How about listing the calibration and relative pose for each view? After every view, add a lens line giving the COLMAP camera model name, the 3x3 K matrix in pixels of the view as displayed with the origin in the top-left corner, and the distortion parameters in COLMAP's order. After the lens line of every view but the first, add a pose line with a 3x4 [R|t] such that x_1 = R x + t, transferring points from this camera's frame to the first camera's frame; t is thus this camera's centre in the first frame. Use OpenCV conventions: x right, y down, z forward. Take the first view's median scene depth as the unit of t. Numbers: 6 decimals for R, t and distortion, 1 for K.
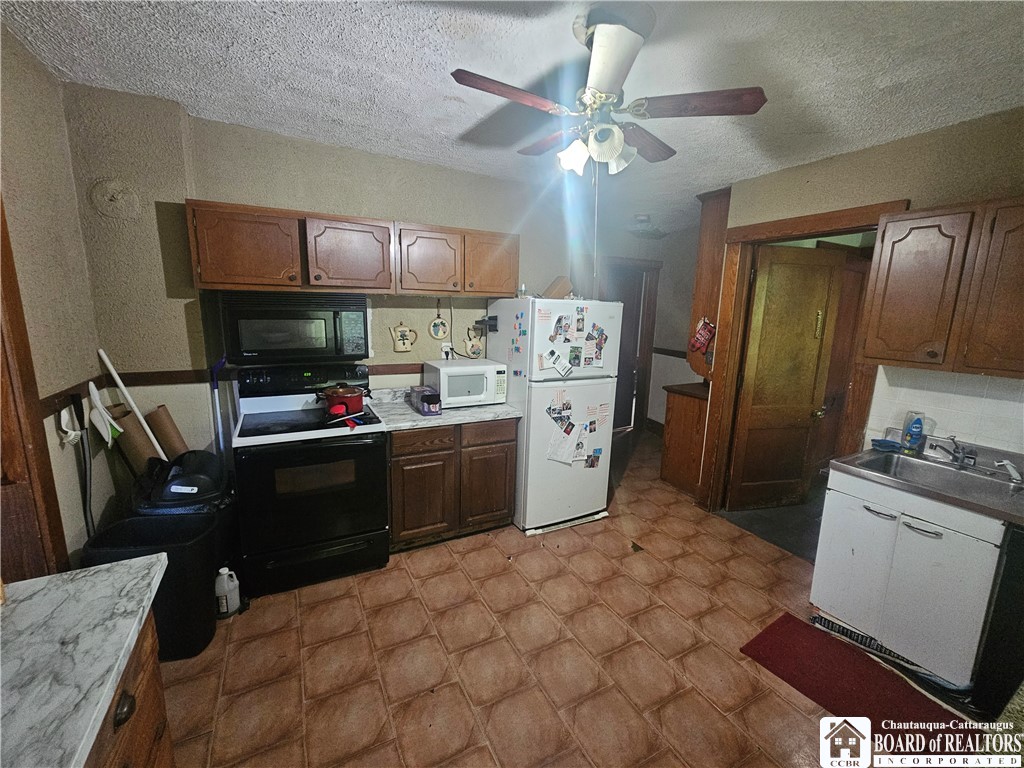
lens RADIAL K [[421.3, 0, 510.7], [0, 421.3, 385.0], [0, 0, 1]] dist [0.001813, -0.001011]
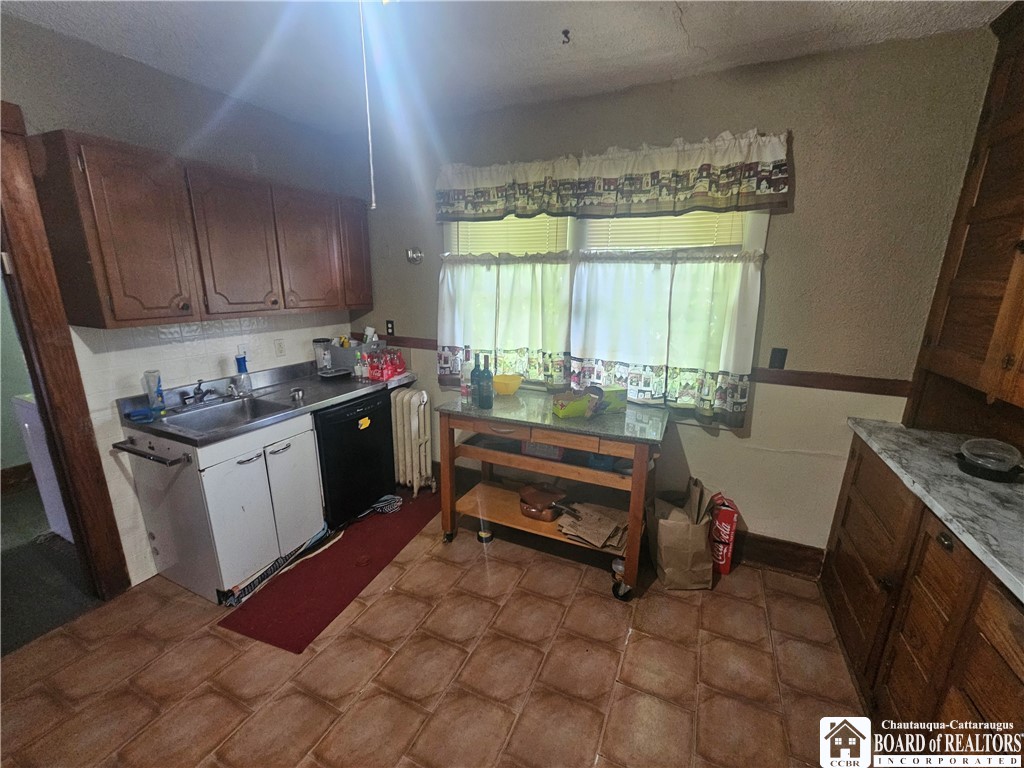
lens RADIAL K [[421.3, 0, 512.1], [0, 421.3, 387.7], [0, 0, 1]] dist [0.001813, -0.001011]
pose [[-0.612153, -0.223448, 0.758511, -0.291690], [0.108998, 0.926242, 0.360826, -0.171208], [-0.783191, 0.303557, -0.542646, 0.974828]]
